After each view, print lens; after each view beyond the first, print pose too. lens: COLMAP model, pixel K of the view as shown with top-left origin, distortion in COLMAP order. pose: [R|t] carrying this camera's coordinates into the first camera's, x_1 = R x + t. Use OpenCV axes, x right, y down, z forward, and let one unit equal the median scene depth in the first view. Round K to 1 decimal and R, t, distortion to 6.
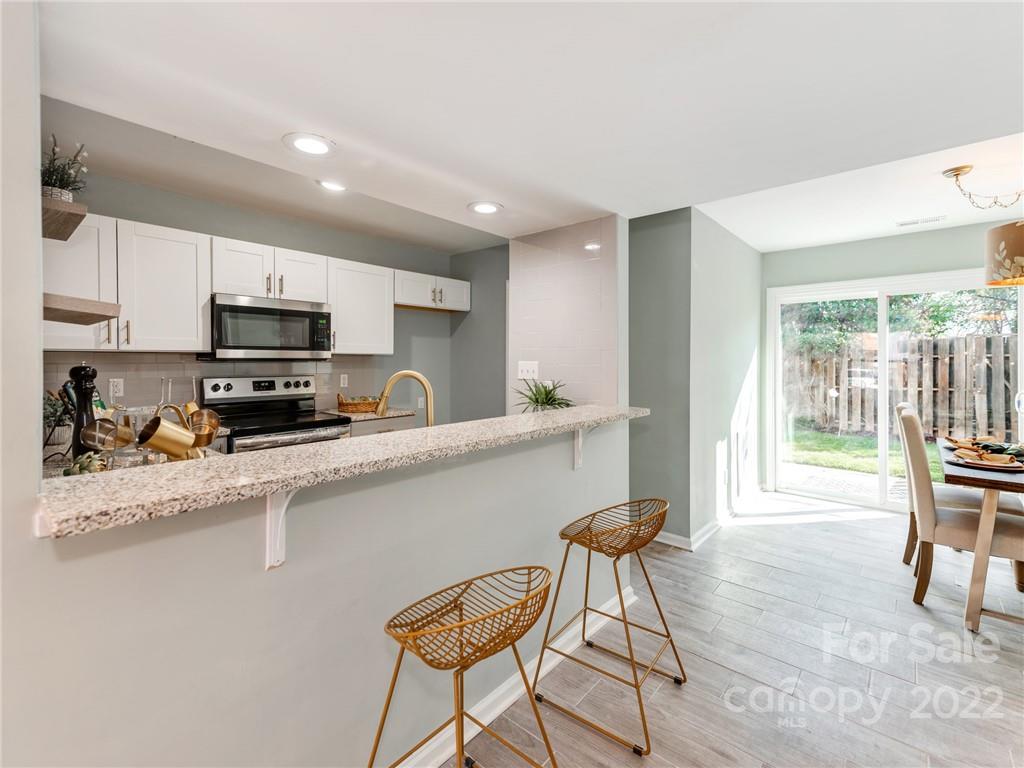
lens RADIAL K [[456.9, 0, 536.7], [0, 456.9, 366.9], [0, 0, 1]] dist [0.001840, -0.000279]
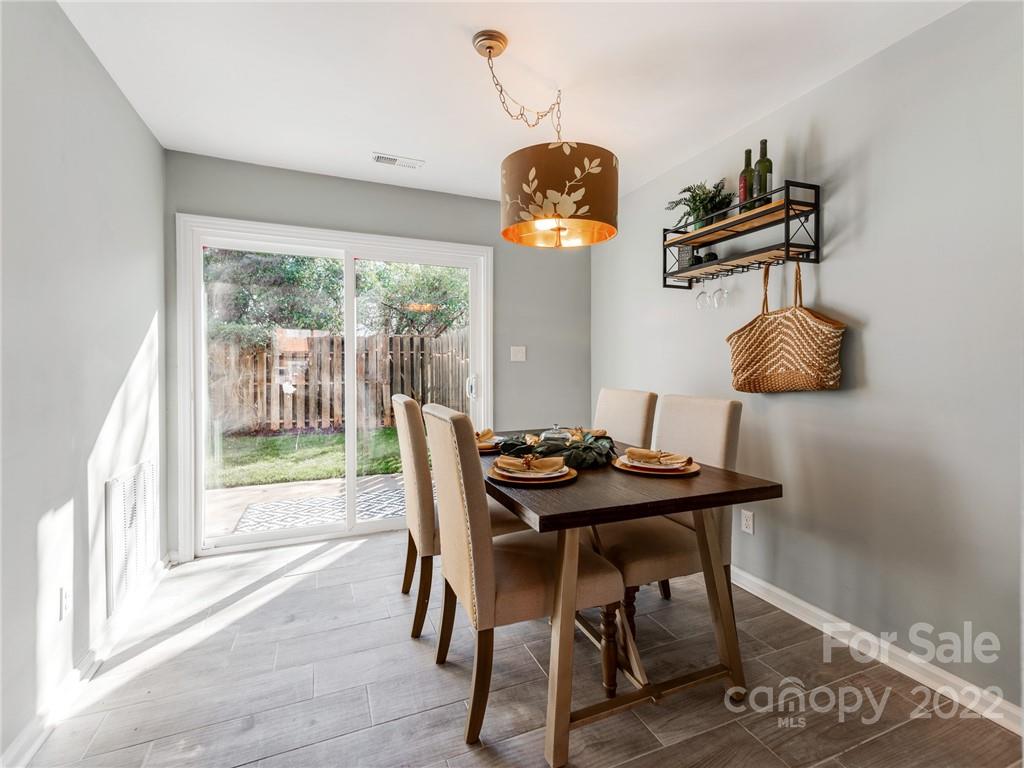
lens RADIAL K [[456.9, 0, 536.7], [0, 456.9, 366.9], [0, 0, 1]] dist [0.001840, -0.000279]
pose [[0.430931, -0.006672, 0.902360, 0.174027], [0.005010, 0.999975, 0.005001, 0.022170], [-0.902371, 0.002366, 0.430954, 0.335127]]
